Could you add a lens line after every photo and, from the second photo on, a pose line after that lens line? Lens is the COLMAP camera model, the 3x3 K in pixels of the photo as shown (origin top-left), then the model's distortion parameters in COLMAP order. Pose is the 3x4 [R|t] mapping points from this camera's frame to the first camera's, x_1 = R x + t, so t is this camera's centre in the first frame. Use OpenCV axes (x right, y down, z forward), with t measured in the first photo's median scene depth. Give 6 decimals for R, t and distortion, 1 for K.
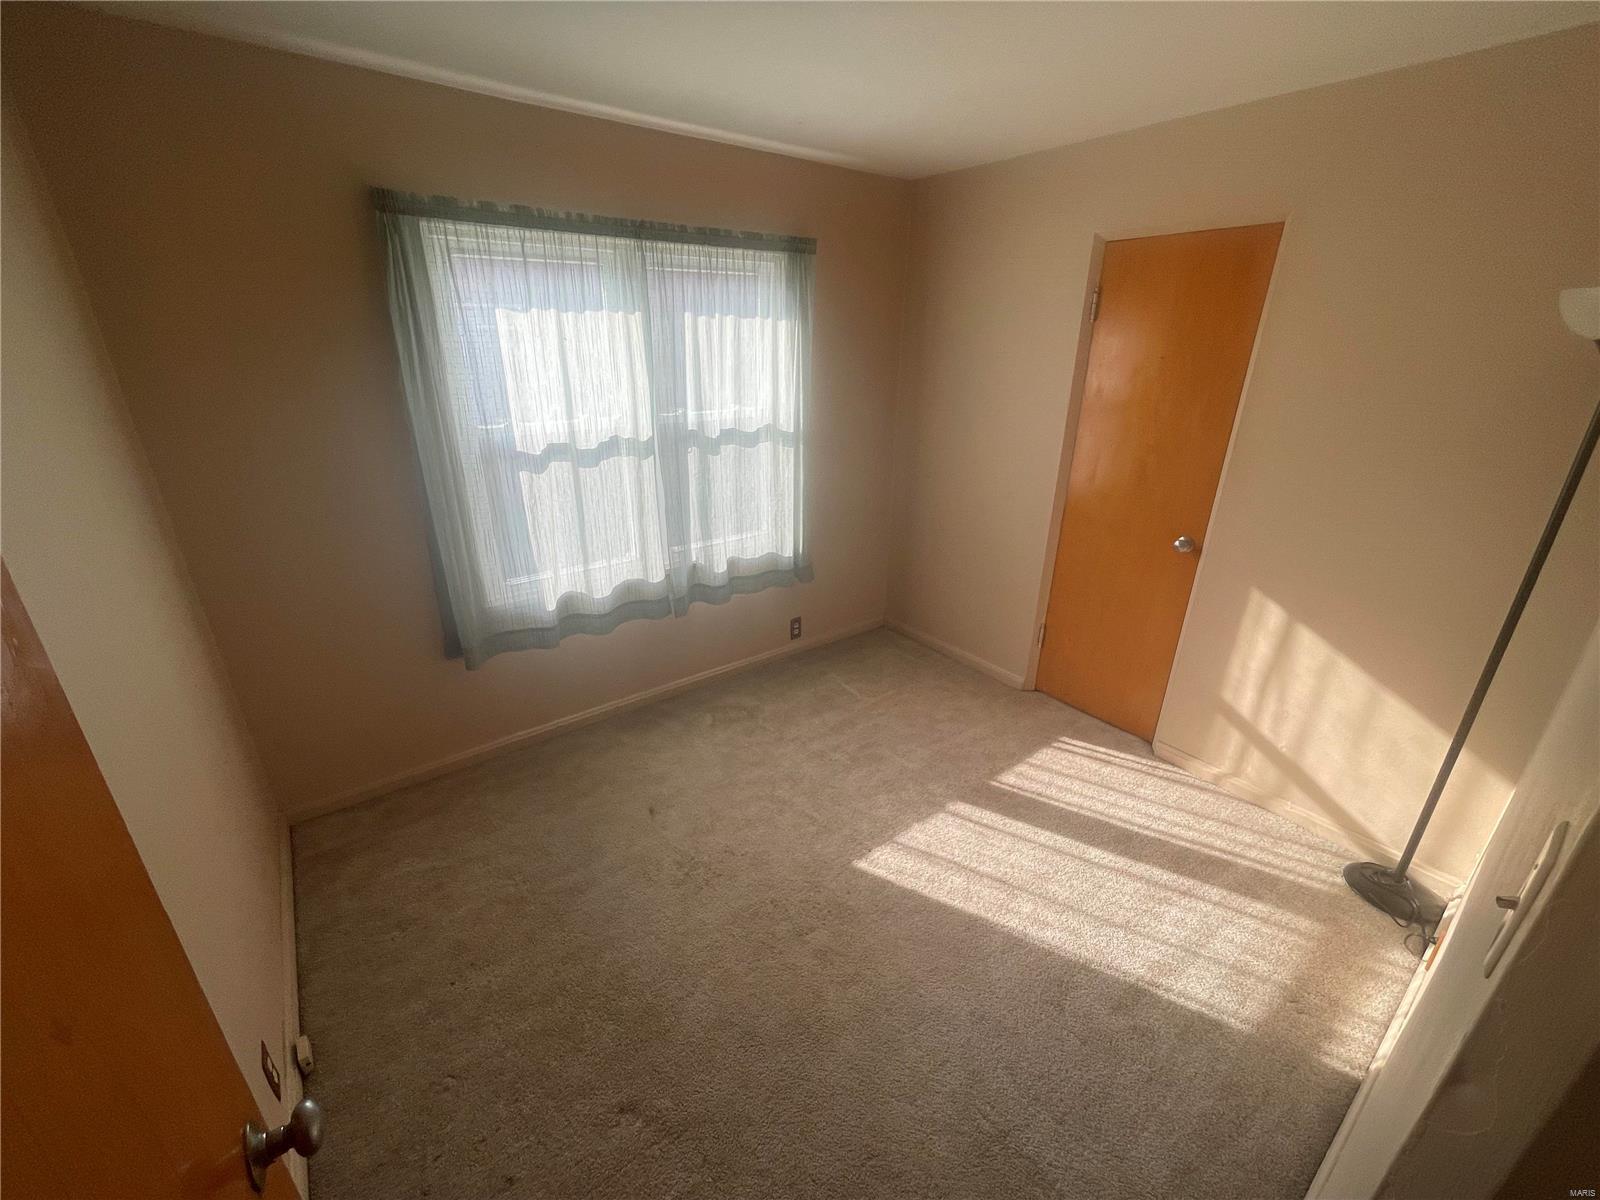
lens RADIAL K [[644.6, 0, 799.0], [0, 644.6, 595.7], [0, 0, 1]] dist [-0.000248, 0.000036]
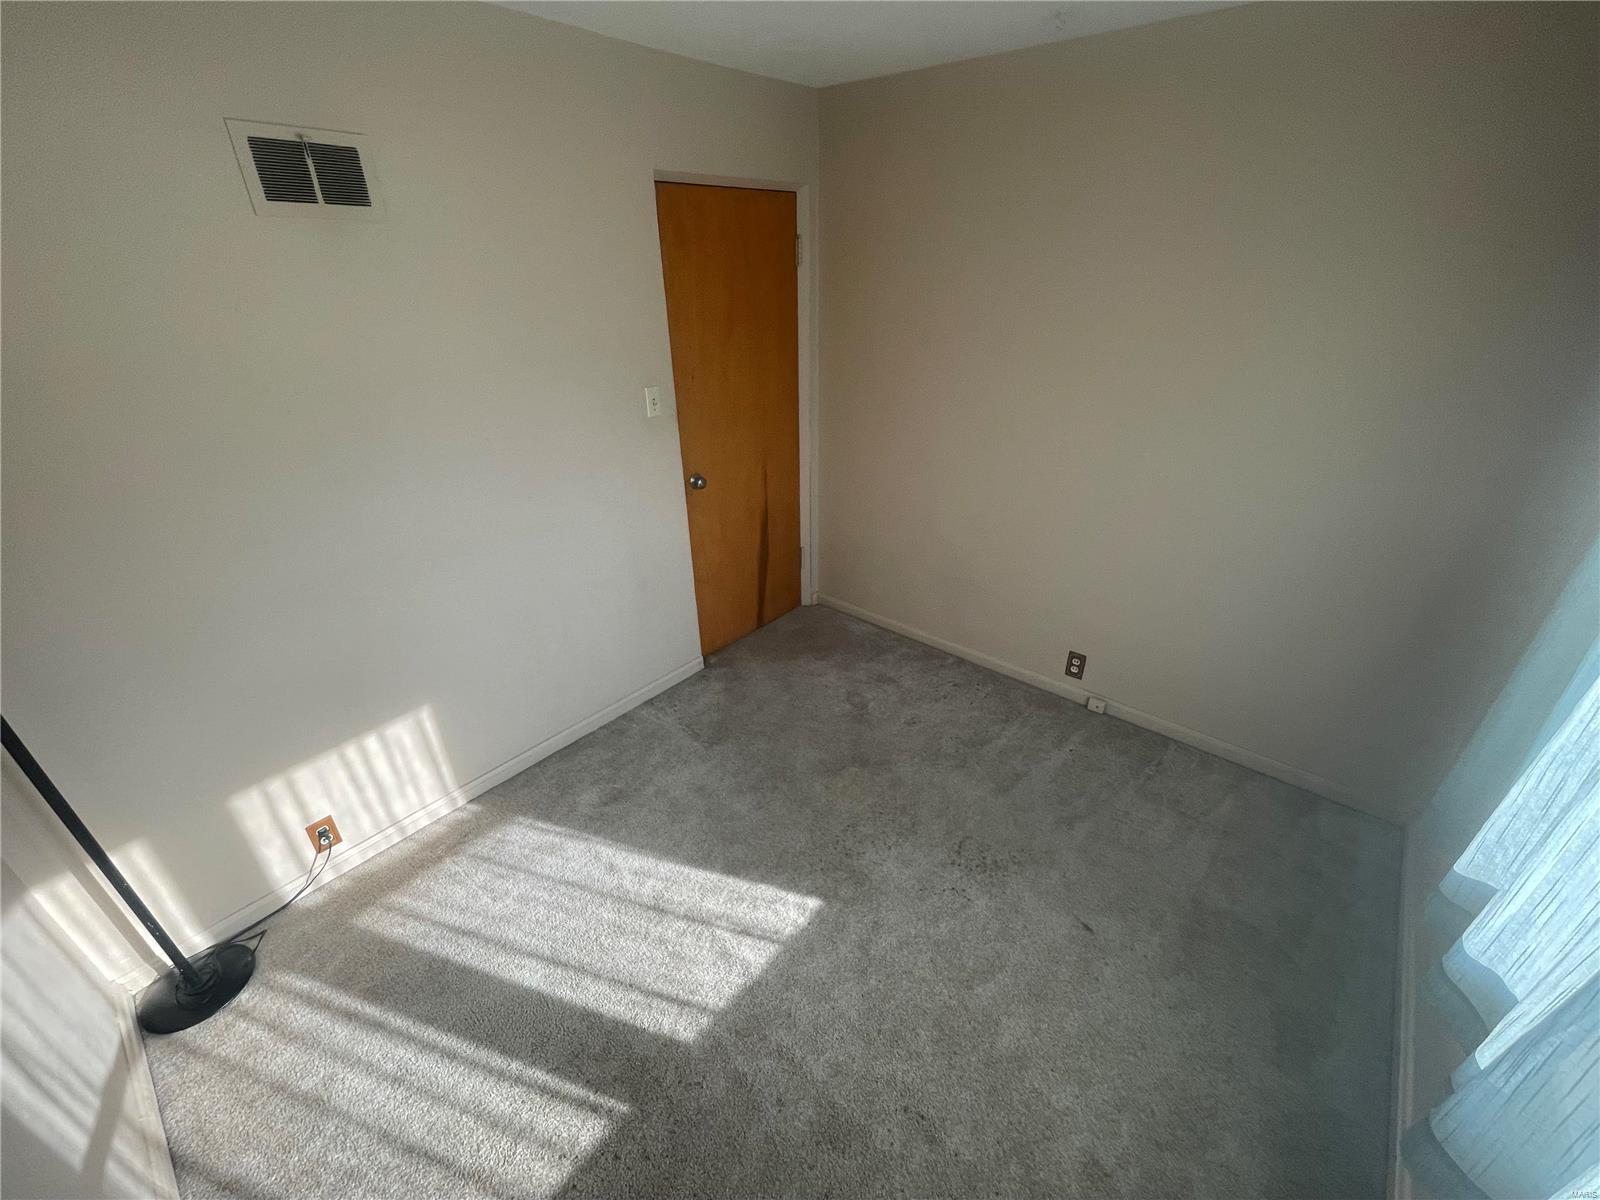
lens RADIAL K [[644.6, 0, 803.6], [0, 644.6, 603.6], [0, 0, 1]] dist [-0.000248, 0.000036]
pose [[-0.972925, 0.106183, -0.205284, 0.256122], [-0.087945, 0.651312, 0.753697, -0.547896], [0.213733, 0.751344, -0.624339, 1.254560]]
